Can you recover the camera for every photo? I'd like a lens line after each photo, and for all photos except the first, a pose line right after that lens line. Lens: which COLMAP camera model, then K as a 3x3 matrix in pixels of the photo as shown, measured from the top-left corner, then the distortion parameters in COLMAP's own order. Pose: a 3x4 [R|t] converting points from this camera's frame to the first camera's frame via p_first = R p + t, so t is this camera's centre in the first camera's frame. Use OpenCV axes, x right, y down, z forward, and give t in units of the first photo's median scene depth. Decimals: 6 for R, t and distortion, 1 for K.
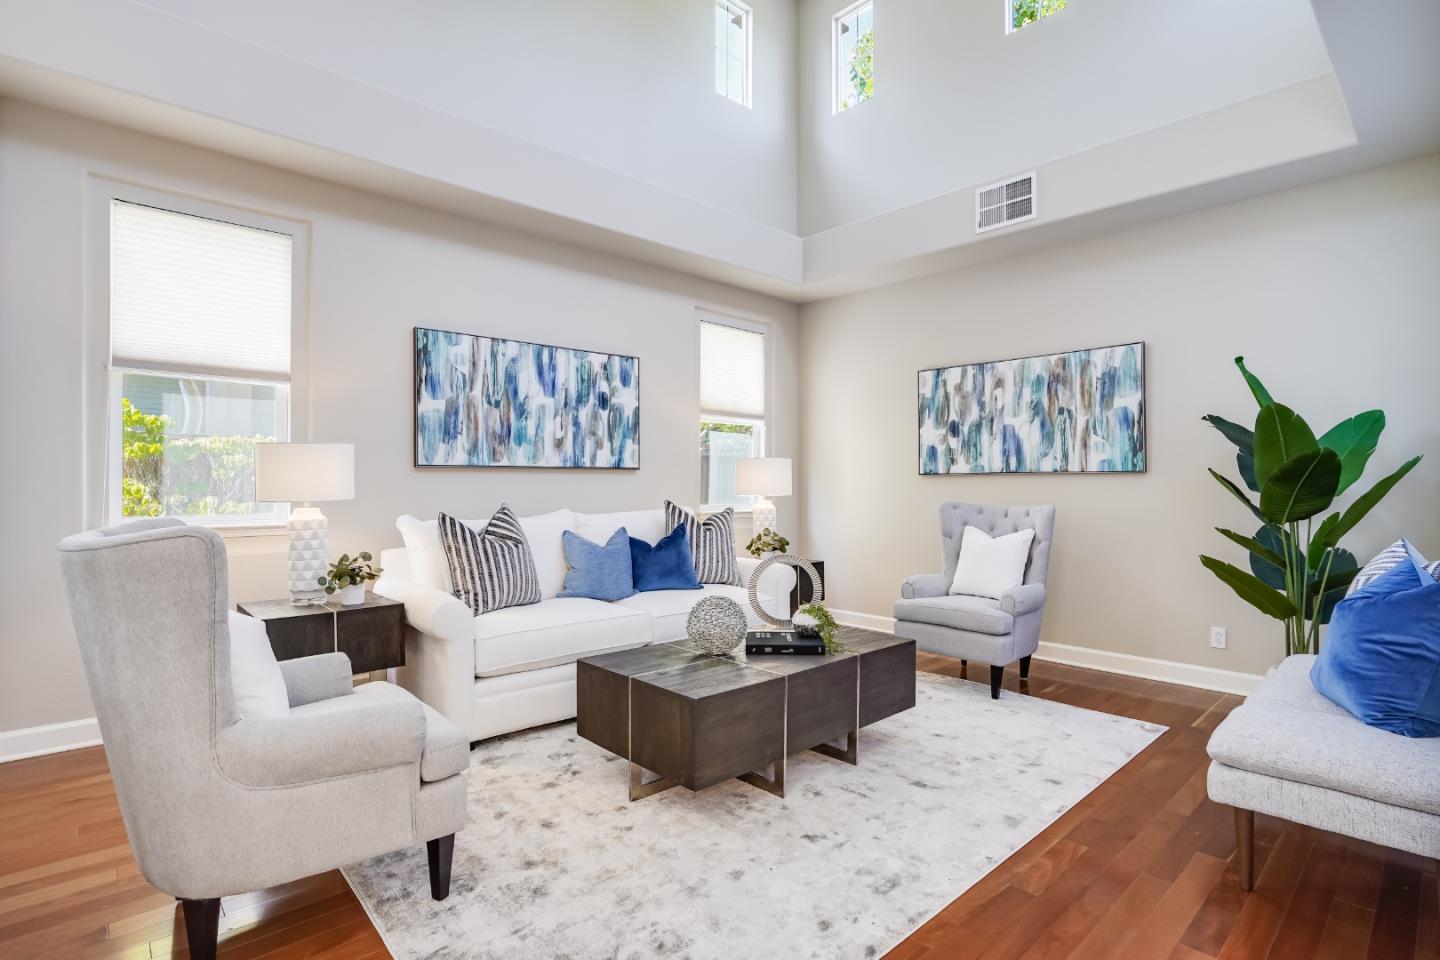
lens RADIAL K [[688.4, 0, 715.8], [0, 688.4, 477.9], [0, 0, 1]] dist [-0.026514, 0.008498]
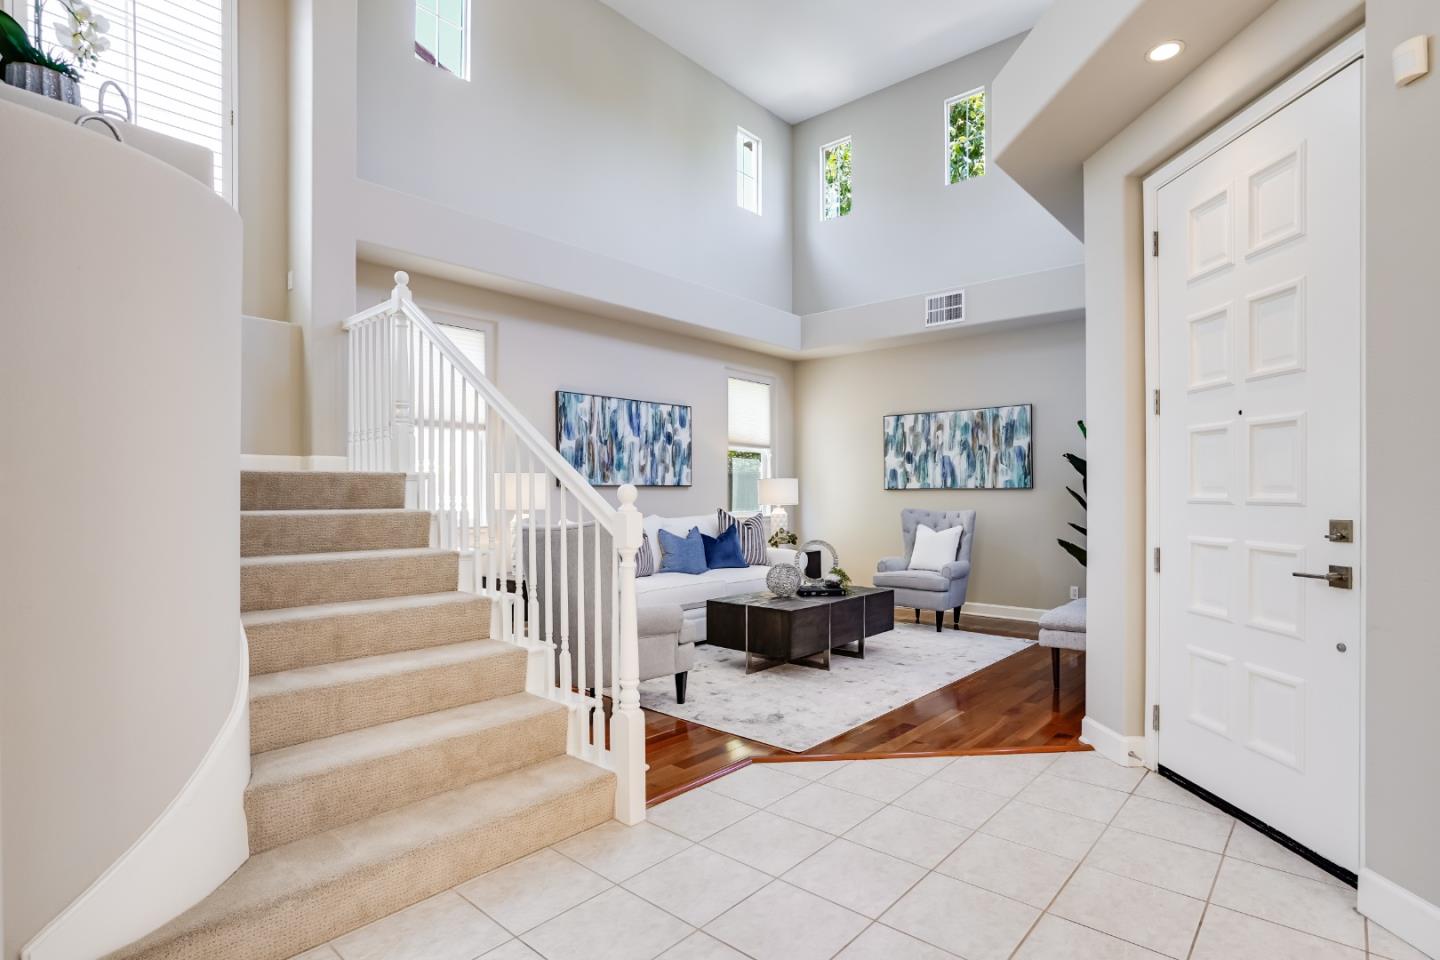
lens RADIAL K [[720.2, 0, 722.3], [0, 720.2, 489.7], [0, 0, 1]] dist [-0.001949, -0.000224]
pose [[0.994323, -0.002770, 0.106364, -0.237112], [0.002311, 0.999987, 0.004441, -0.014275], [-0.106374, -0.004170, 0.994317, -0.536395]]
